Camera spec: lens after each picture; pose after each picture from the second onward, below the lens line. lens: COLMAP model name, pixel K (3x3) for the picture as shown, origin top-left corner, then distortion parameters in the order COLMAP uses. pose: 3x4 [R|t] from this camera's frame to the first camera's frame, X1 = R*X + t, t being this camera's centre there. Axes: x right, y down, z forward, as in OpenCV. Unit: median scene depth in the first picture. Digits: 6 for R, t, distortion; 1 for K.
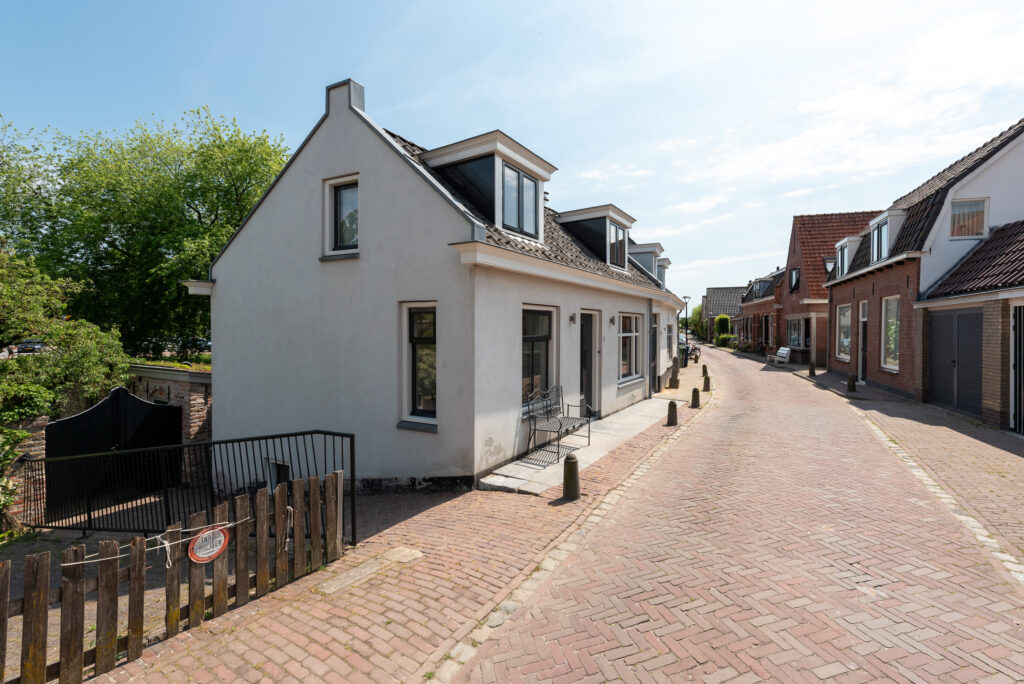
lens RADIAL K [[443.9, 0, 513.3], [0, 443.9, 325.9], [0, 0, 1]] dist [0.009752, -0.000185]
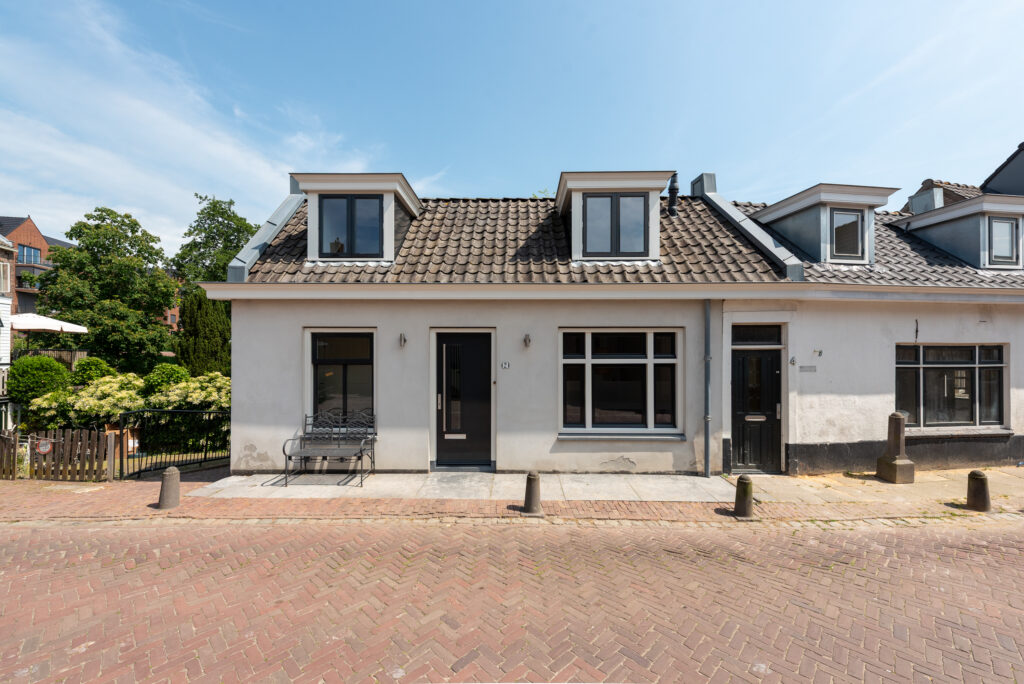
lens RADIAL K [[407.2, 0, 512.0], [0, 407.2, 342.0], [0, 0, 1]] dist [0.007115, -0.000383]
pose [[0.516473, -0.006859, -0.856276, 0.918011], [0.004811, 0.999975, -0.005109, -0.007816], [0.856290, -0.001481, 0.516494, 0.768556]]
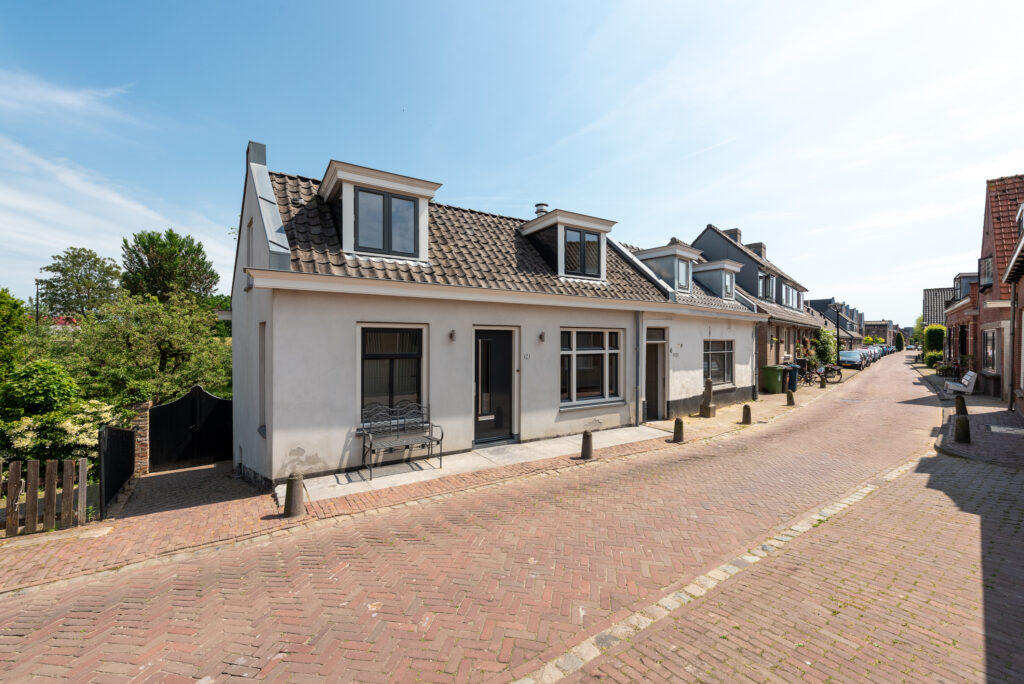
lens RADIAL K [[418.7, 0, 495.6], [0, 418.7, 341.0], [0, 0, 1]] dist [0.002893, 0.000307]
pose [[0.898567, -0.002671, -0.438827, 0.614562], [0.003378, 0.999994, 0.000832, -0.005209], [0.438823, -0.002230, 0.898571, 0.220095]]
